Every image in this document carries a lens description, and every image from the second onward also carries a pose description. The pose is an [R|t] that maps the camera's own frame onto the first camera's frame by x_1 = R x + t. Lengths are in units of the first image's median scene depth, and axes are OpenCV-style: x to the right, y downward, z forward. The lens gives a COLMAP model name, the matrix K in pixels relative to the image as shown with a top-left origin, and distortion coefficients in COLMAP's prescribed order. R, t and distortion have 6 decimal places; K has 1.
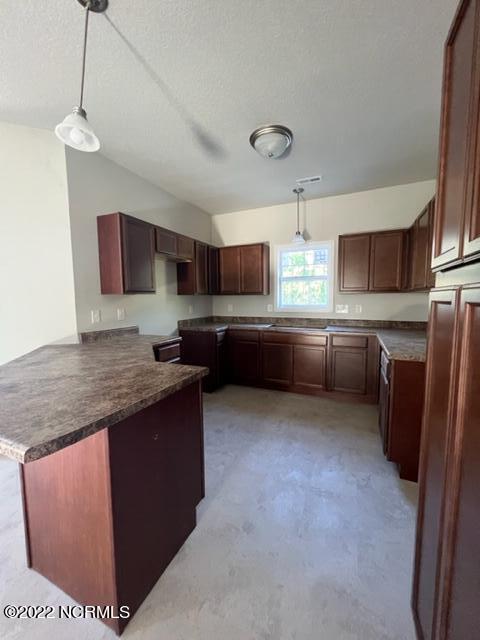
lens RADIAL K [[256.0, 0, 239.7], [0, 256.0, 320.8], [0, 0, 1]] dist [-0.001307, 0.000323]
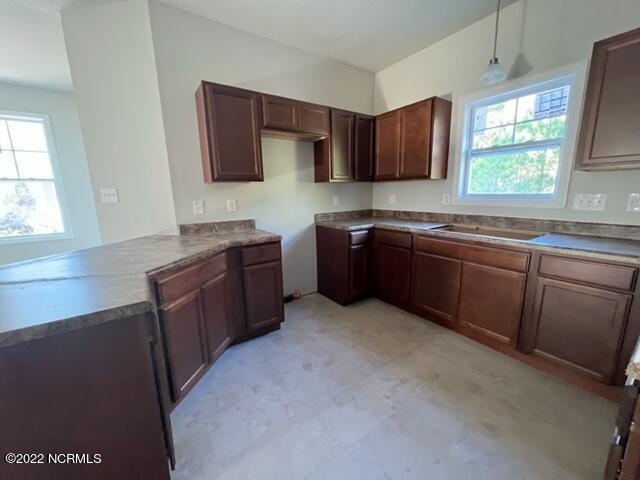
lens RADIAL K [[256.0, 0, 320.5], [0, 256.0, 240.5], [0, 0, 1]] dist [-0.001307, 0.000323]
pose [[0.860732, 0.086894, -0.501588, 0.227624], [-0.031153, 0.992468, 0.118474, -0.016229], [0.508105, -0.086349, 0.856956, 0.322275]]
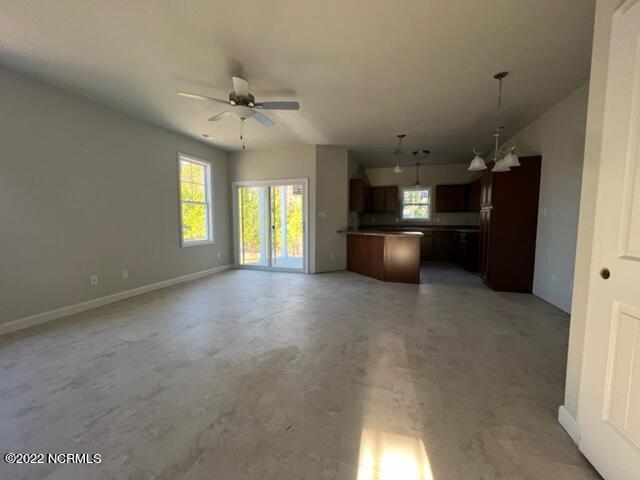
lens RADIAL K [[256.0, 0, 321.7], [0, 256.0, 240.1], [0, 0, 1]] dist [-0.001307, 0.000323]
pose [[0.992803, -0.001816, 0.119747, -0.854792], [0.002567, 0.999978, -0.006118, 0.142163], [-0.119733, 0.006382, 0.992786, -1.048631]]
